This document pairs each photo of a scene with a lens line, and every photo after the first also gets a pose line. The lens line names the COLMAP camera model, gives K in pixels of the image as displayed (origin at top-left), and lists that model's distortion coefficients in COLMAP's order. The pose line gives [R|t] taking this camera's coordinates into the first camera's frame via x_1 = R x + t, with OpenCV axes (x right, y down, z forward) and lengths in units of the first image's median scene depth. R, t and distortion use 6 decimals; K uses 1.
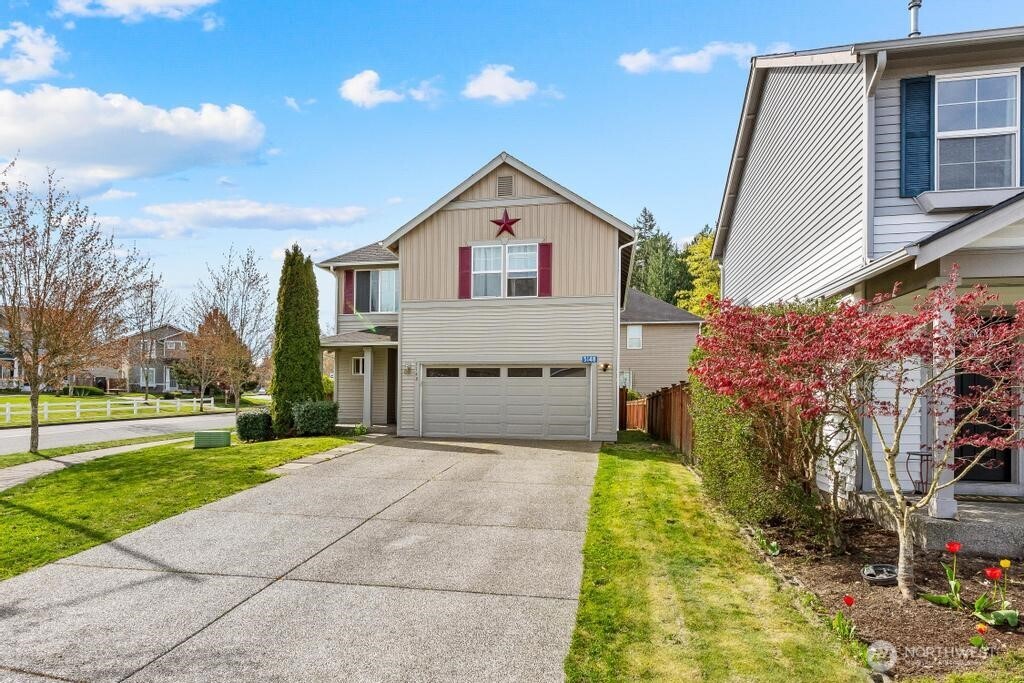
lens RADIAL K [[534.1, 0, 510.8], [0, 534.1, 401.6], [0, 0, 1]] dist [-0.000992, 0.000020]
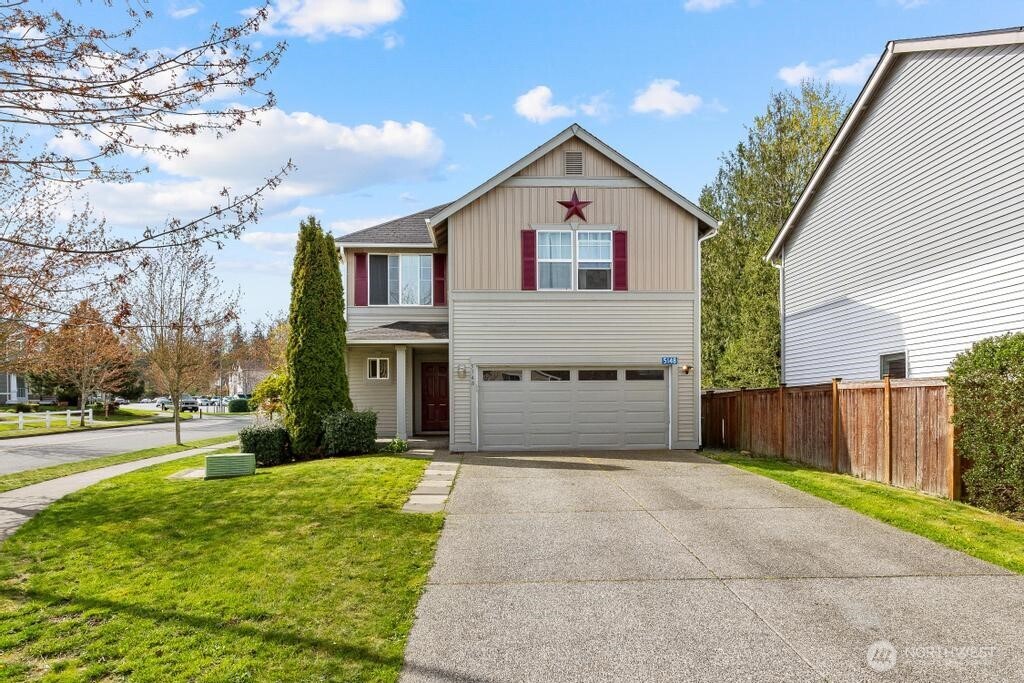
lens RADIAL K [[528.6, 0, 512.6], [0, 528.6, 409.1], [0, 0, 1]] dist [0.001105, 0.000189]
pose [[0.974287, -0.016866, 0.224679, -0.309972], [0.015964, 0.999856, 0.005832, -0.005819], [-0.224745, -0.002095, 0.974415, 0.172370]]
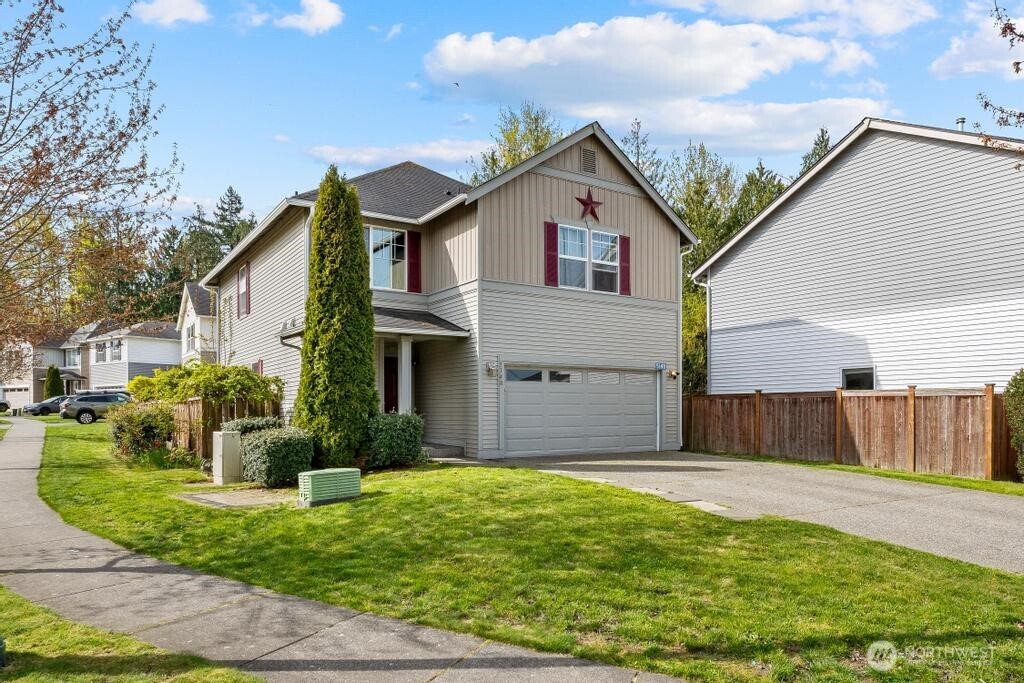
lens RADIAL K [[576.8, 0, 462.2], [0, 576.8, 407.2], [0, 0, 1]] dist [0.000635, 0.001031]
pose [[0.787624, -0.008152, 0.616102, -0.745466], [0.008091, 0.999963, 0.002888, -0.011021], [-0.616103, 0.002710, 0.787661, 0.391450]]
